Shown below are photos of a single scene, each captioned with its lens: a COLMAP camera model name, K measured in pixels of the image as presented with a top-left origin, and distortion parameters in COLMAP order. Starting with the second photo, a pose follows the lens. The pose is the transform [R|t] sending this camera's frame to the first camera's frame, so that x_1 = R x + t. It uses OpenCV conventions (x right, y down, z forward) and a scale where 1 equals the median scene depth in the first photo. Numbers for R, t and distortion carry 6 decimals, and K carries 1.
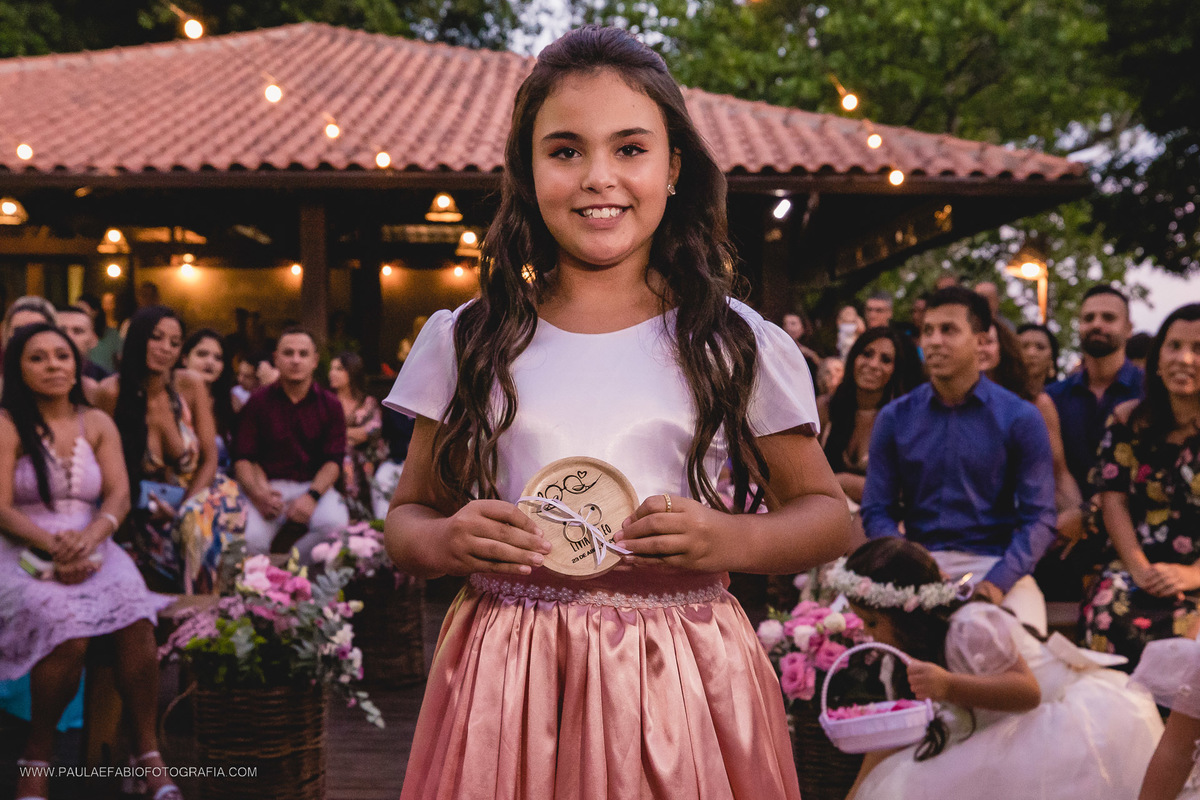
lens RADIAL K [[1085.9, 0, 600.0], [0, 1085.9, 400.0], [0, 0, 1]] dist [-0.007241, 0.003606]
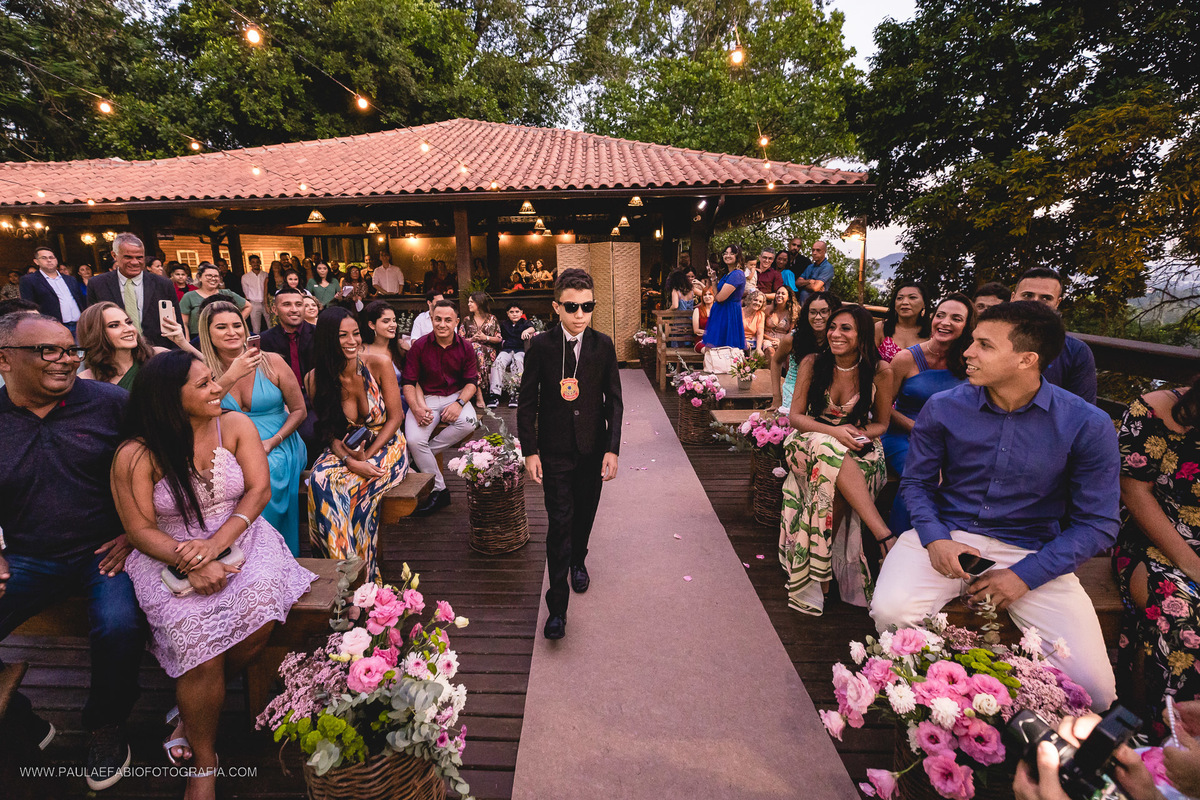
lens RADIAL K [[640.3, 0, 600.0], [0, 640.3, 400.0], [0, 0, 1]] dist [0.000301, -0.000110]
pose [[0.999016, -0.019945, -0.039617, 0.031658], [0.024177, 0.993705, 0.109392, 0.050684], [0.037186, -0.110242, 0.993209, -0.218569]]
